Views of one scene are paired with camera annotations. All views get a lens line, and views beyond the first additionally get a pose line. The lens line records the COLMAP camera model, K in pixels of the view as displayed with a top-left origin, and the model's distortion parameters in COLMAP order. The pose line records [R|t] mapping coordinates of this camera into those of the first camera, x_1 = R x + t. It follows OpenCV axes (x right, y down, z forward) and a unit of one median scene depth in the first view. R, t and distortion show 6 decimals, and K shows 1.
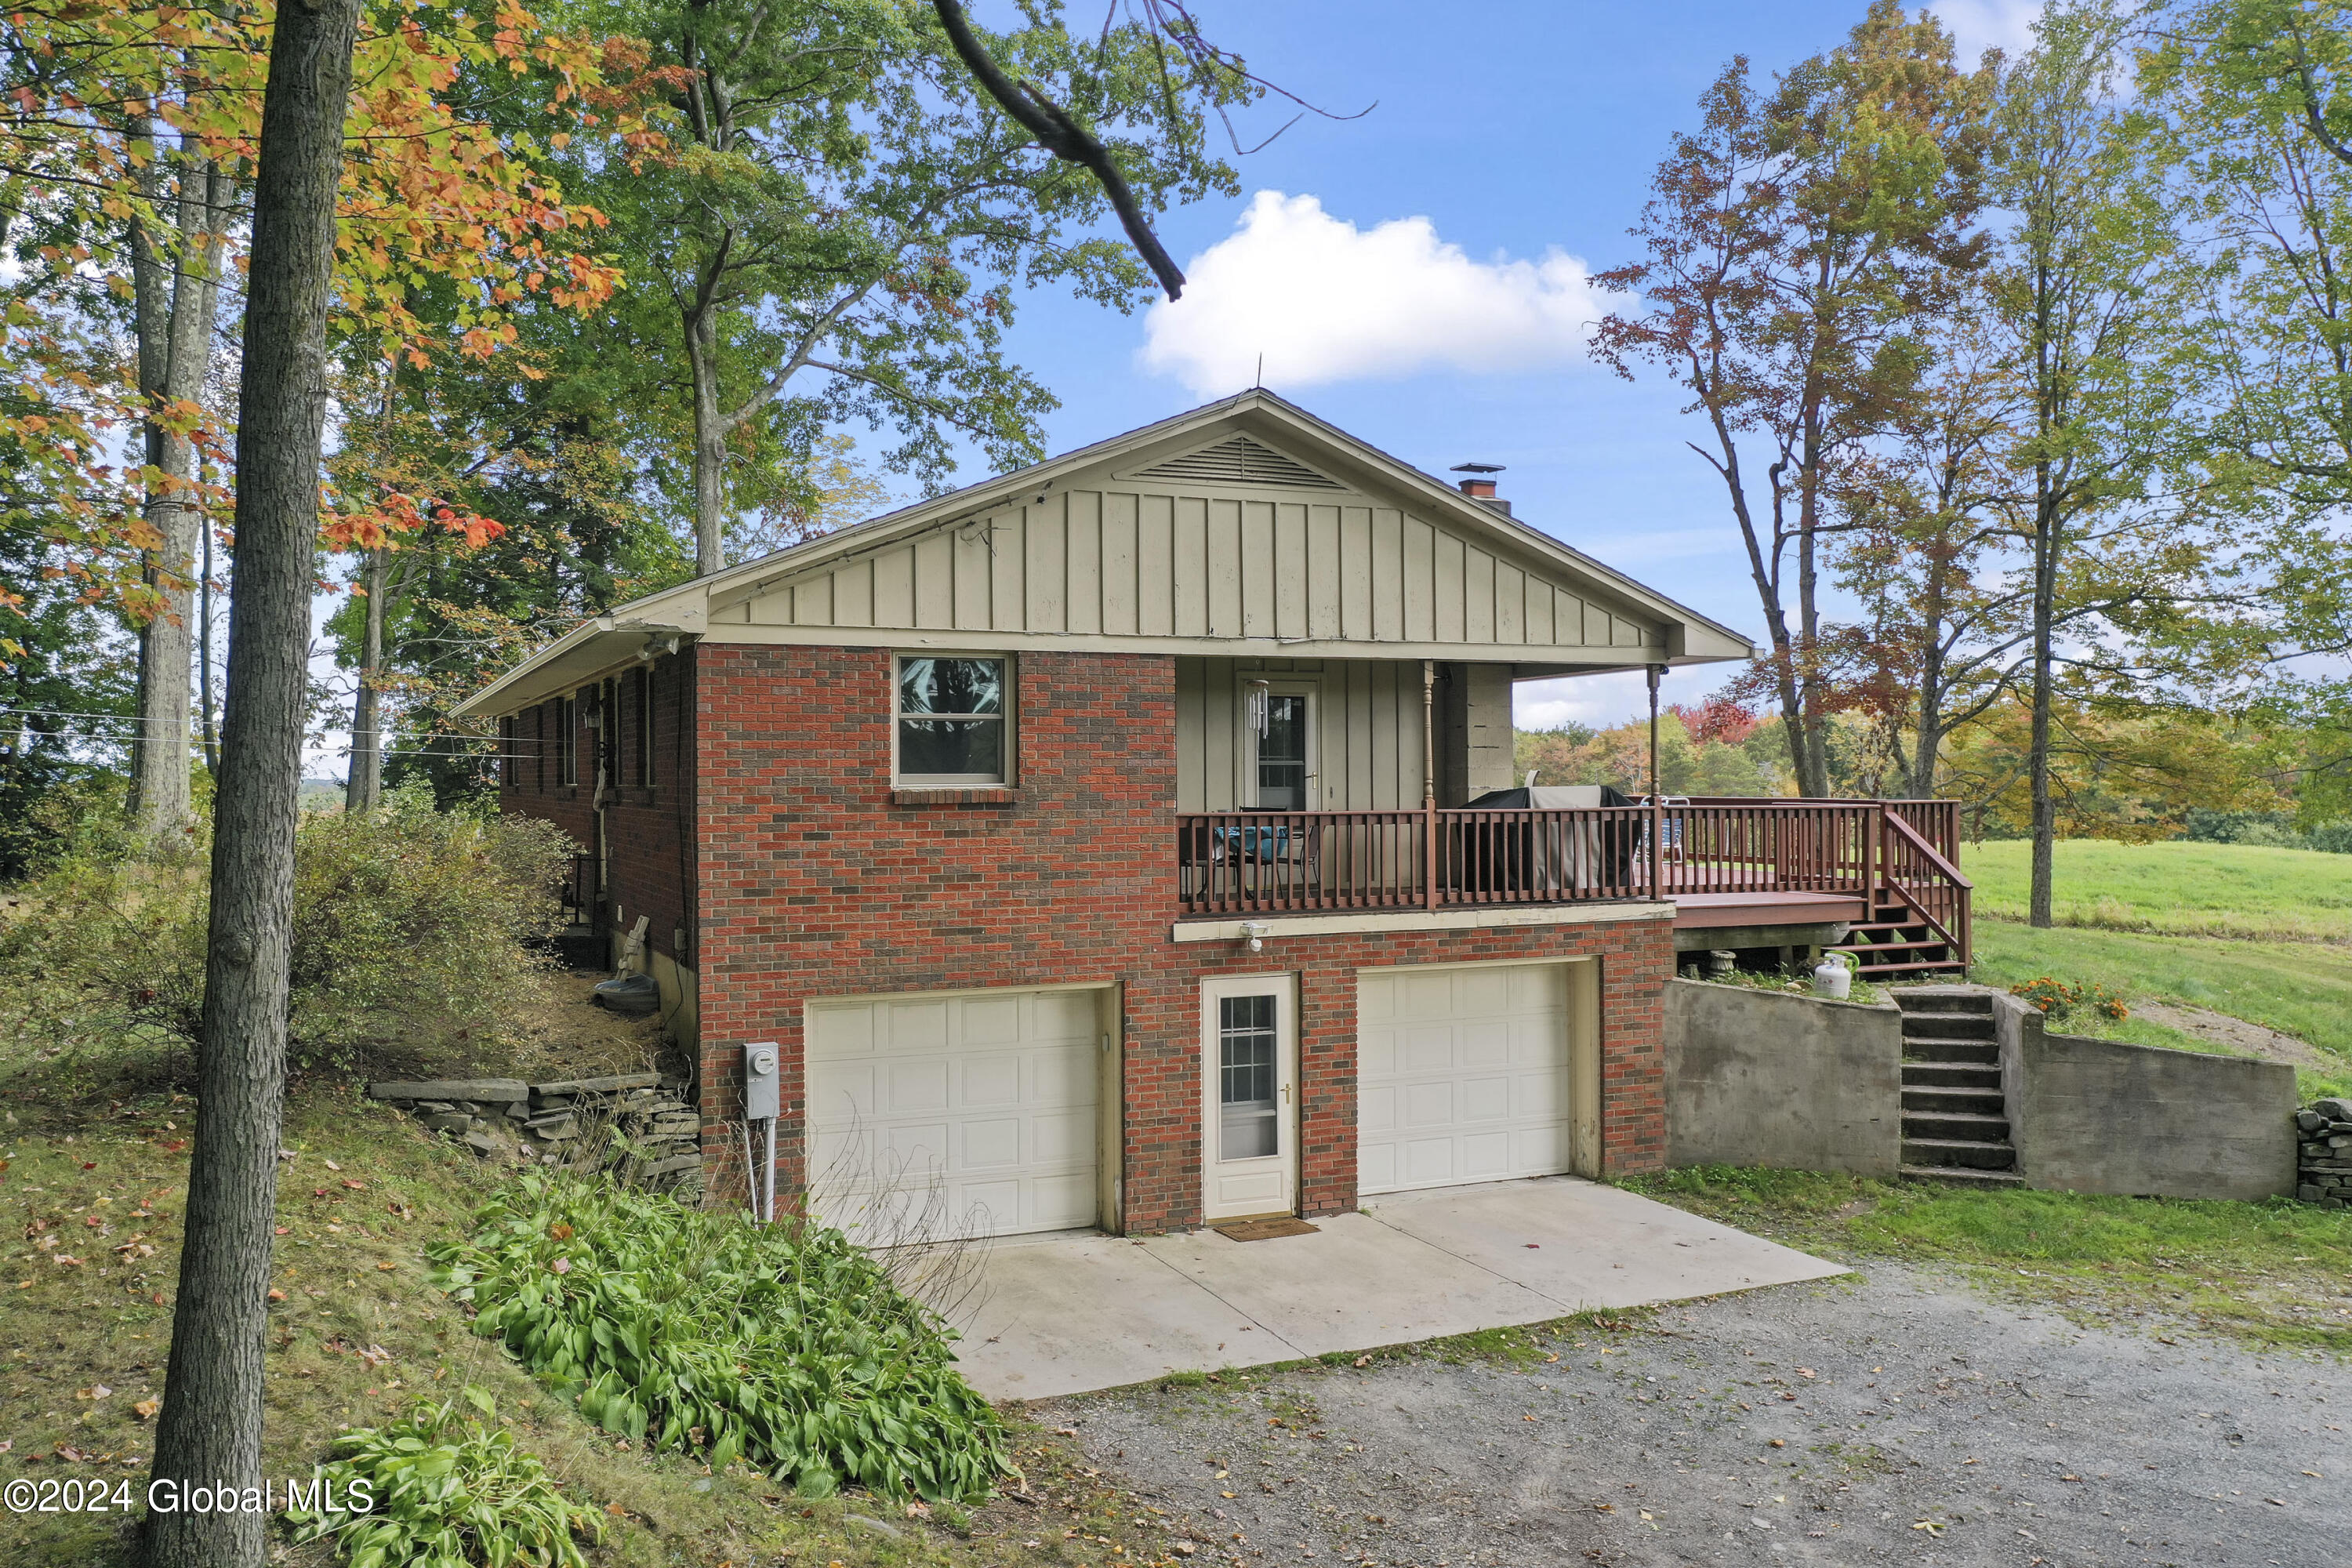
lens RADIAL K [[1839.1, 0, 1164.6], [0, 1839.1, 781.3], [0, 0, 1]] dist [-0.009395, -0.005730]
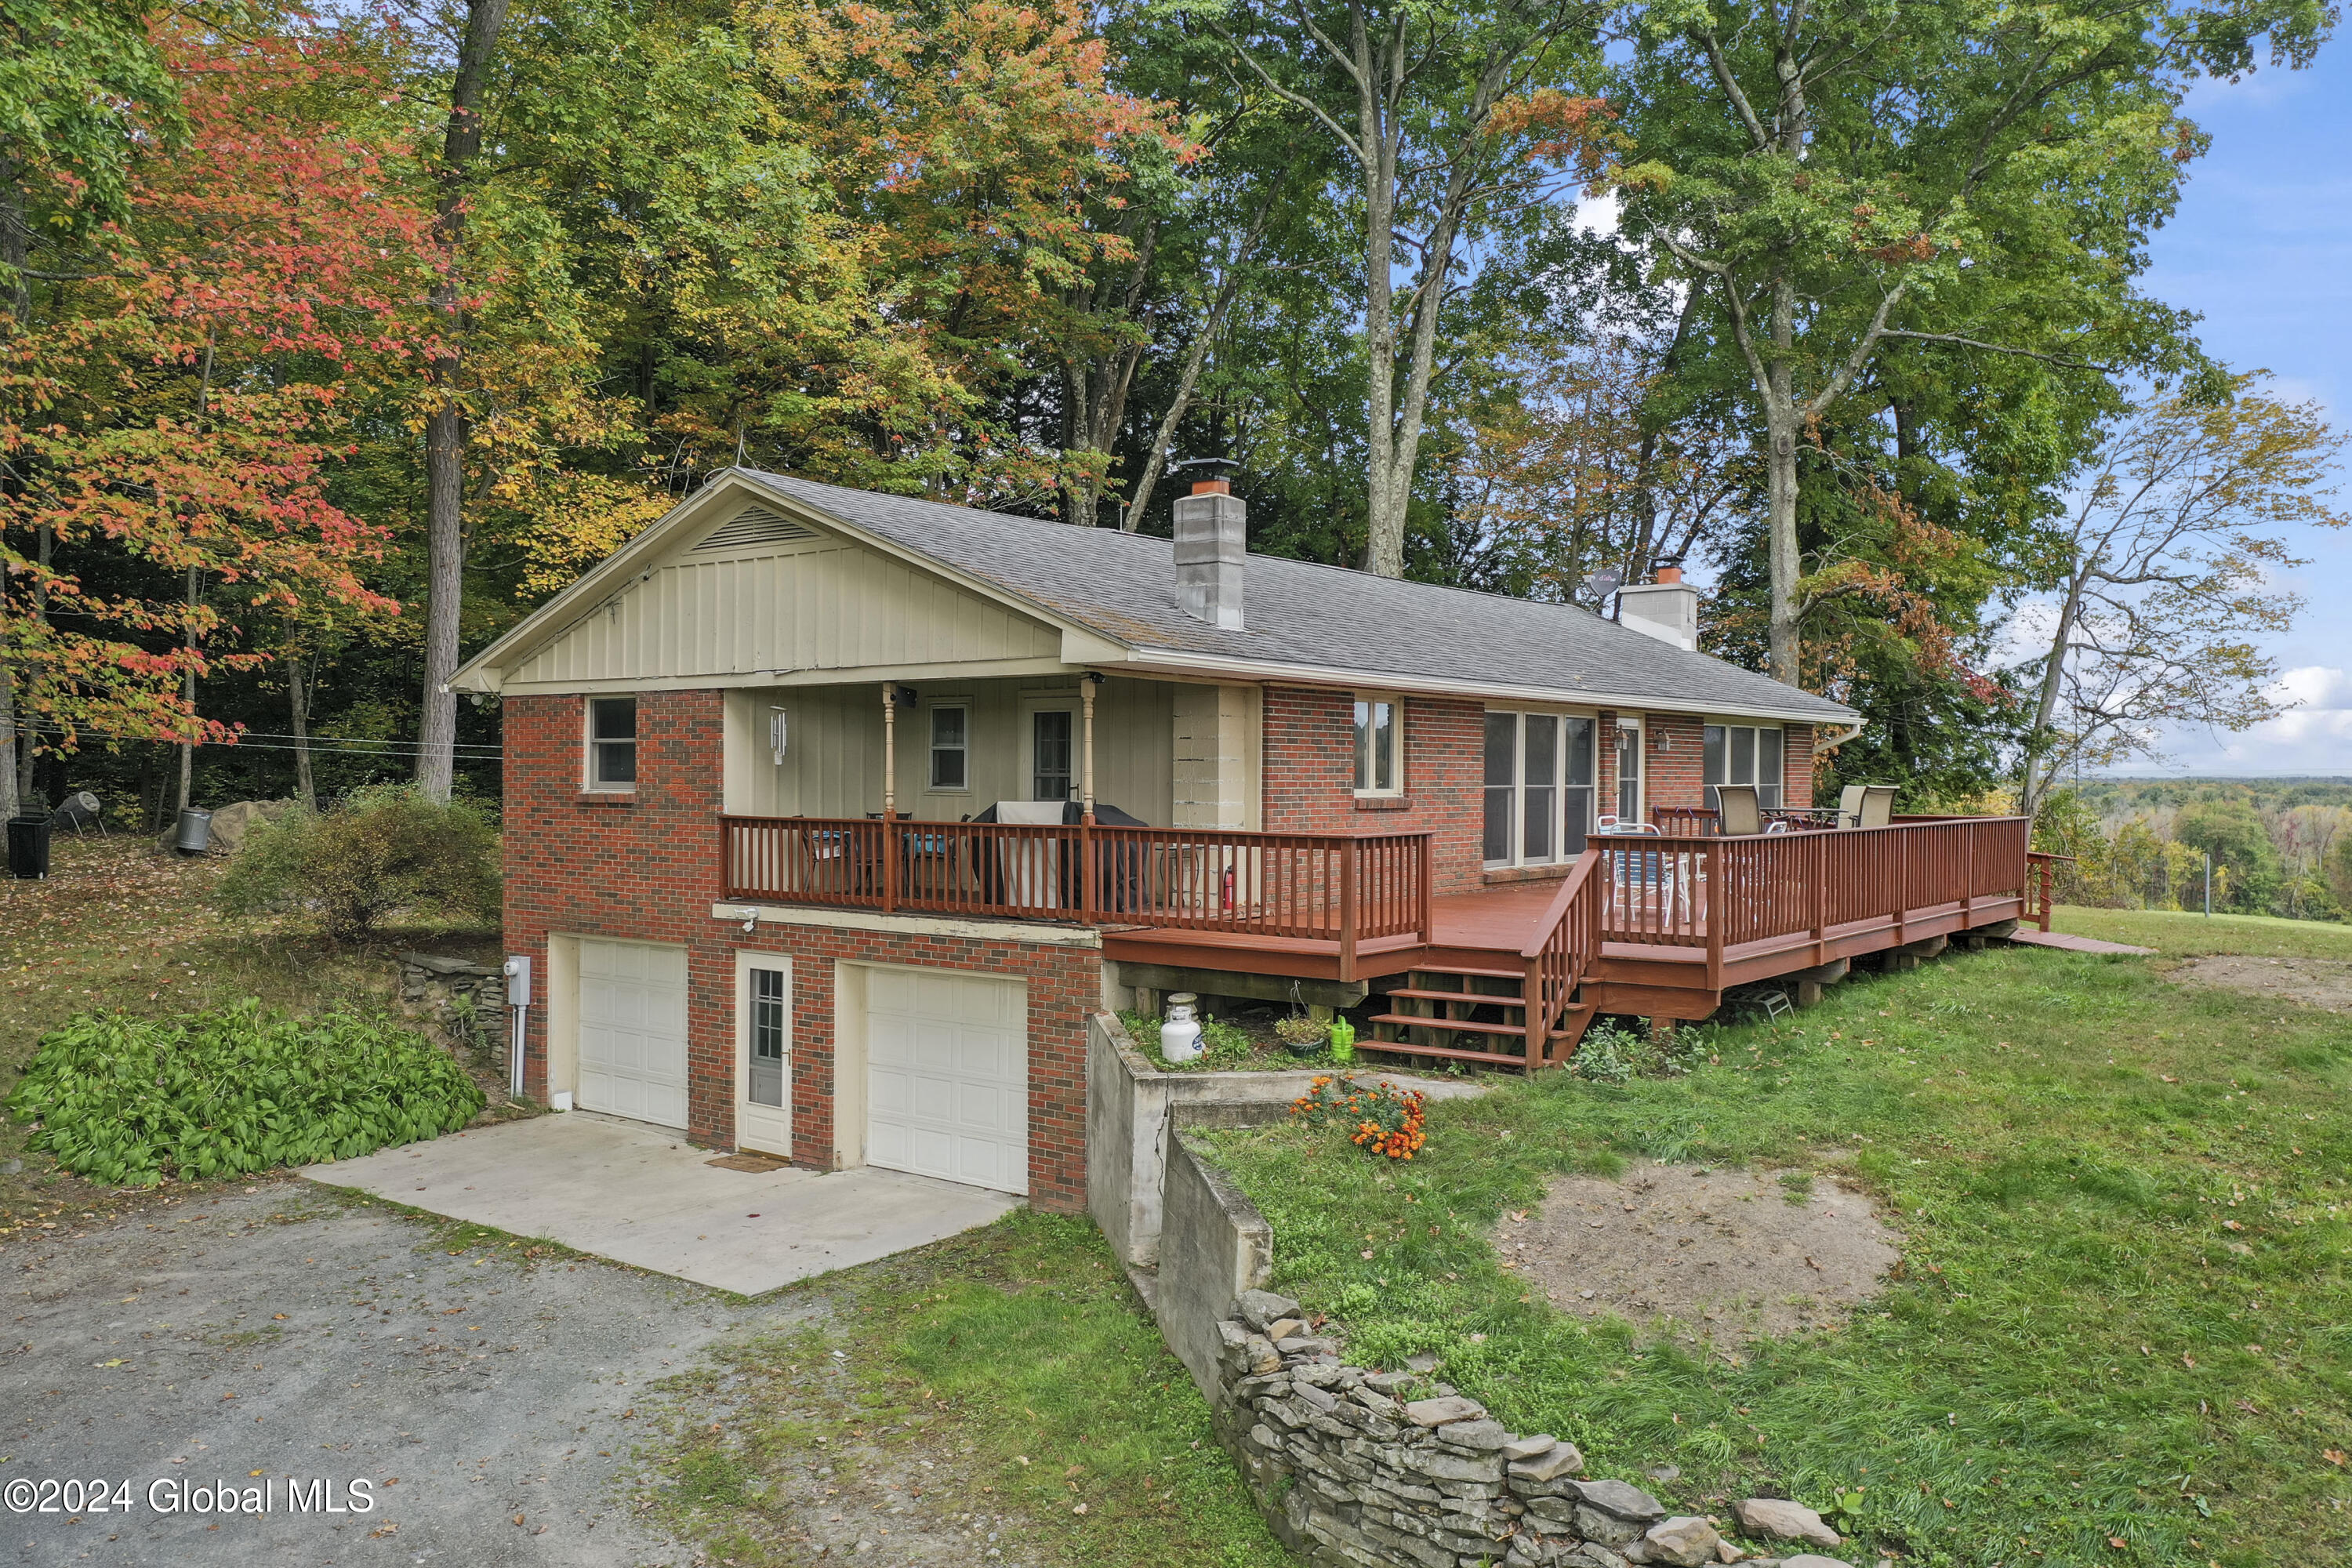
lens RADIAL K [[1841.0, 0, 1176.0], [0, 1841.0, 784.0], [0, 0, 1]] dist [-0.008216, -0.007306]
pose [[0.479458, 0.012685, -0.877473, 1.231000], [-0.009150, 0.999913, 0.009455, -0.018401], [0.877517, 0.003496, 0.479533, 0.660289]]
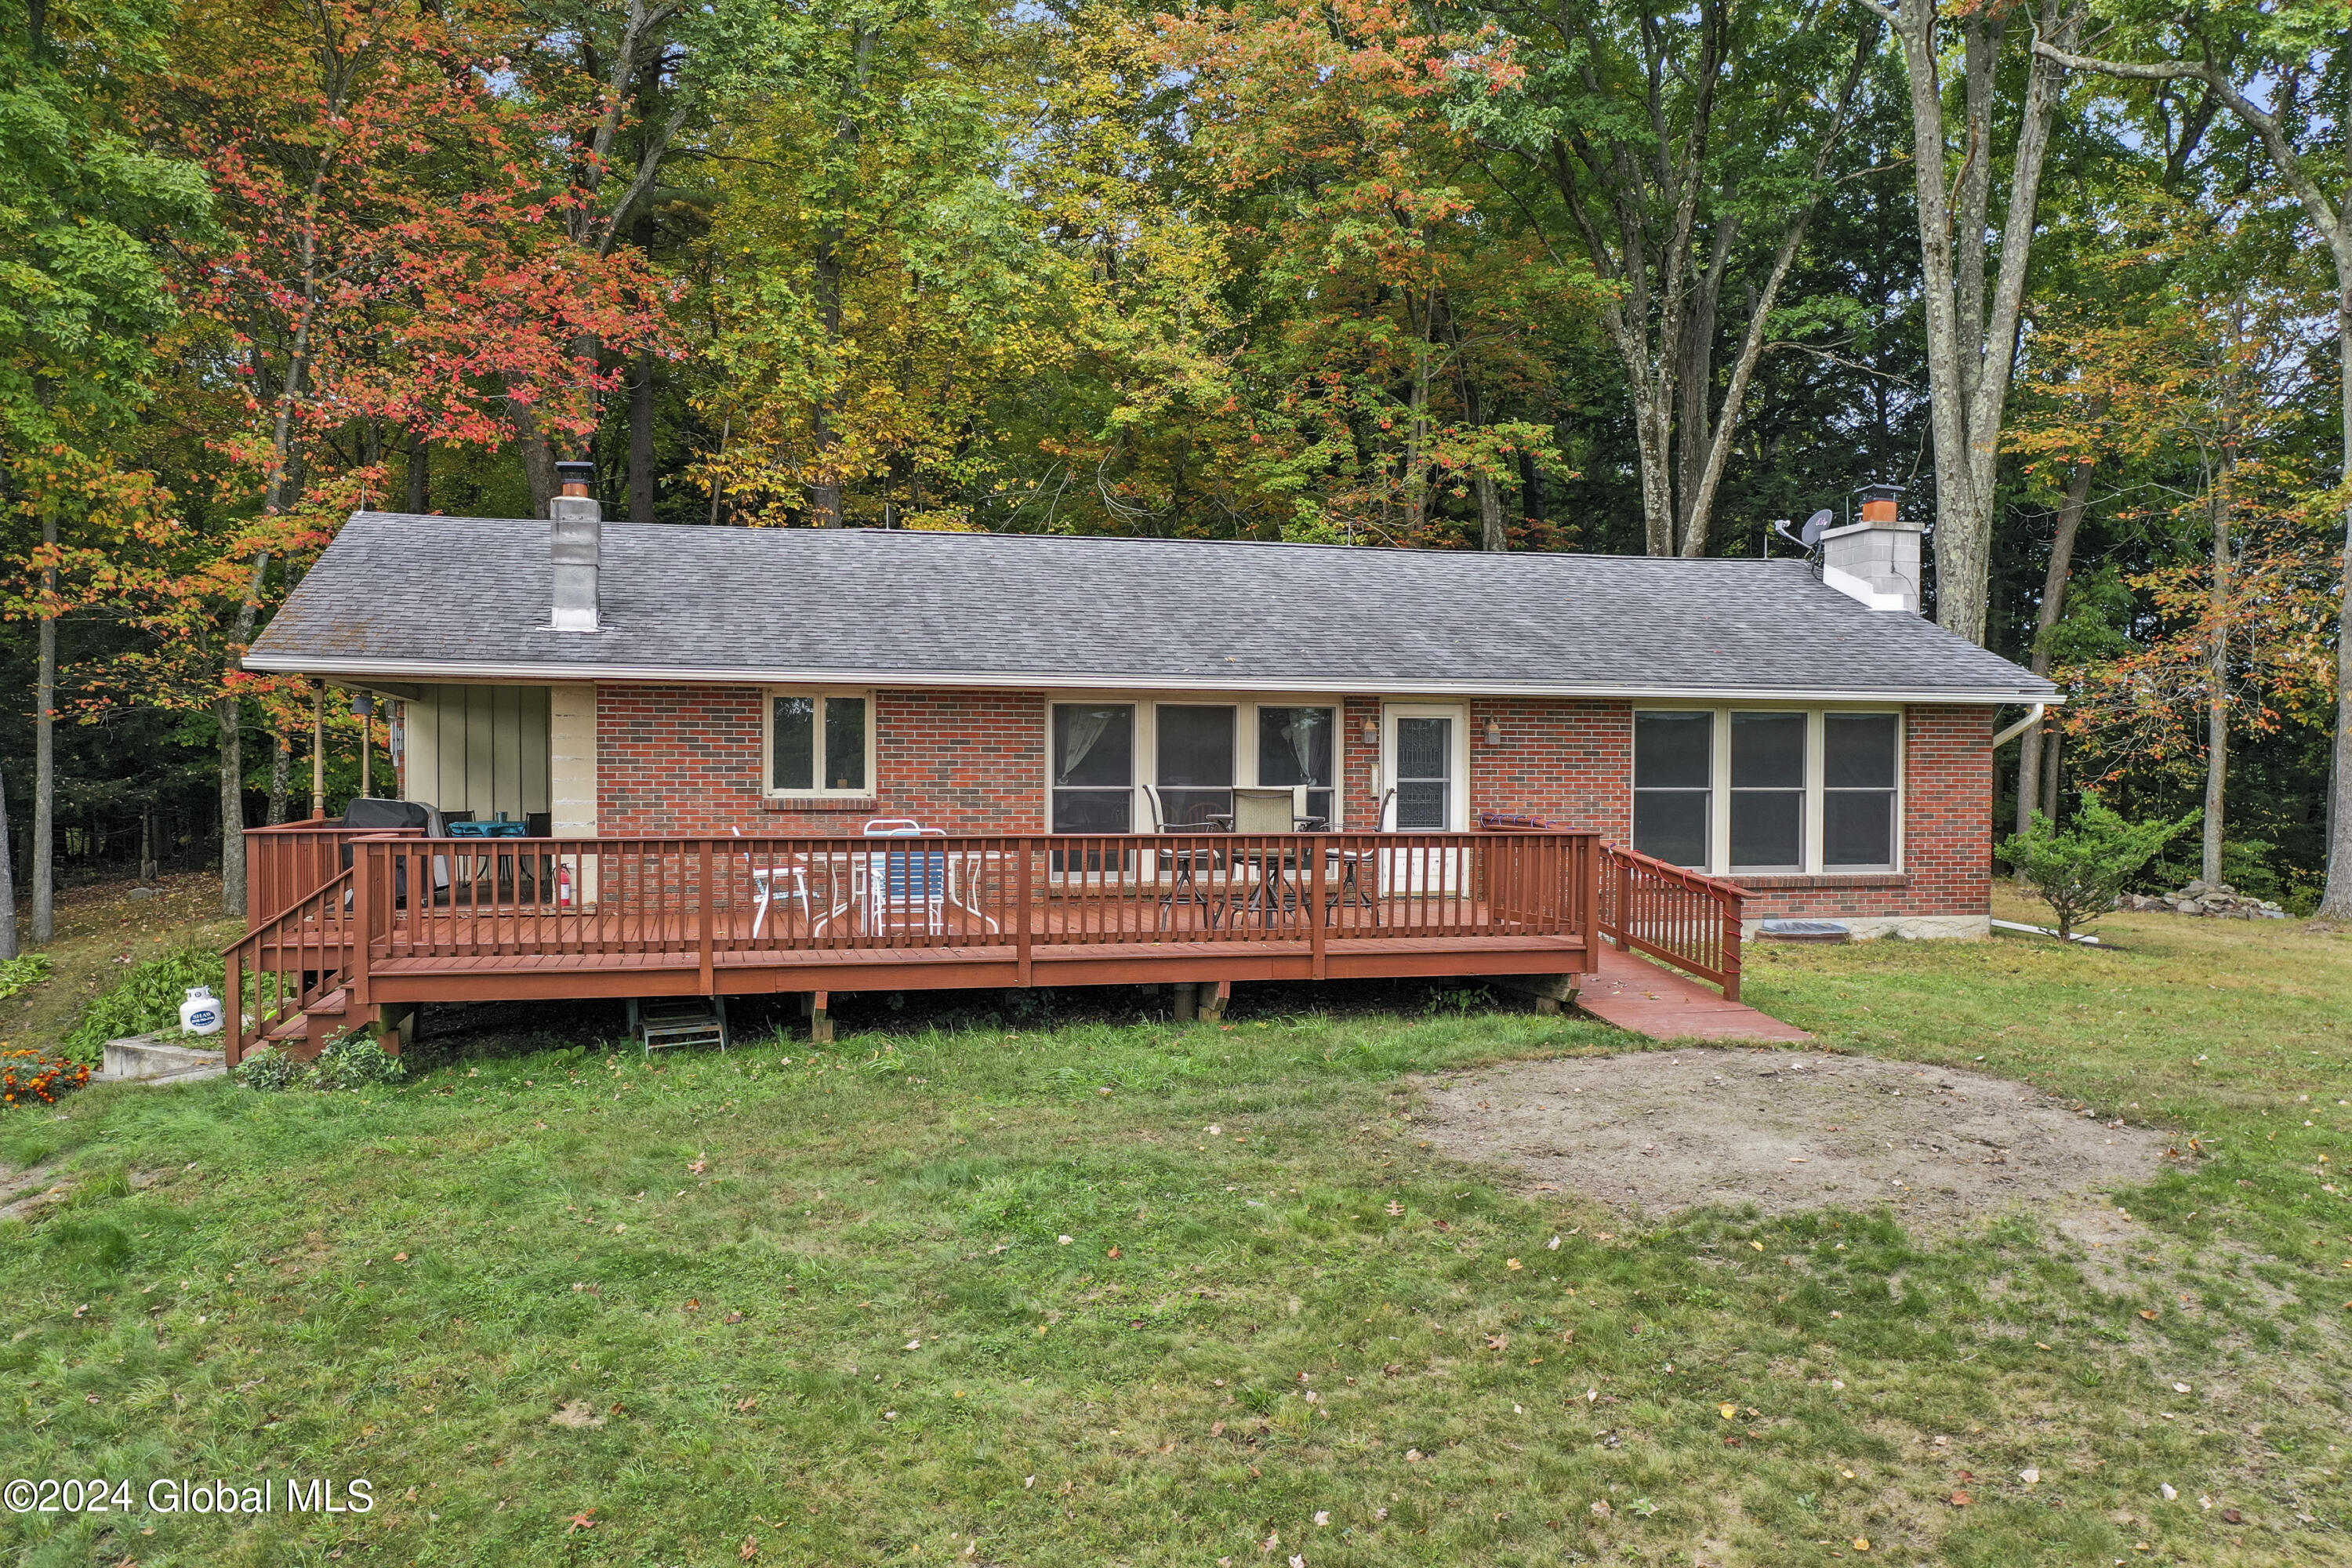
lens RADIAL K [[1871.0, 0, 1176.0], [0, 1871.0, 784.0], [0, 0, 1]] dist [-0.000054, -0.002519]
pose [[-0.164398, 0.009691, -0.986346, 1.343845], [-0.005657, 0.999926, 0.010767, -0.022324], [0.986378, 0.007350, -0.164331, 1.820302]]
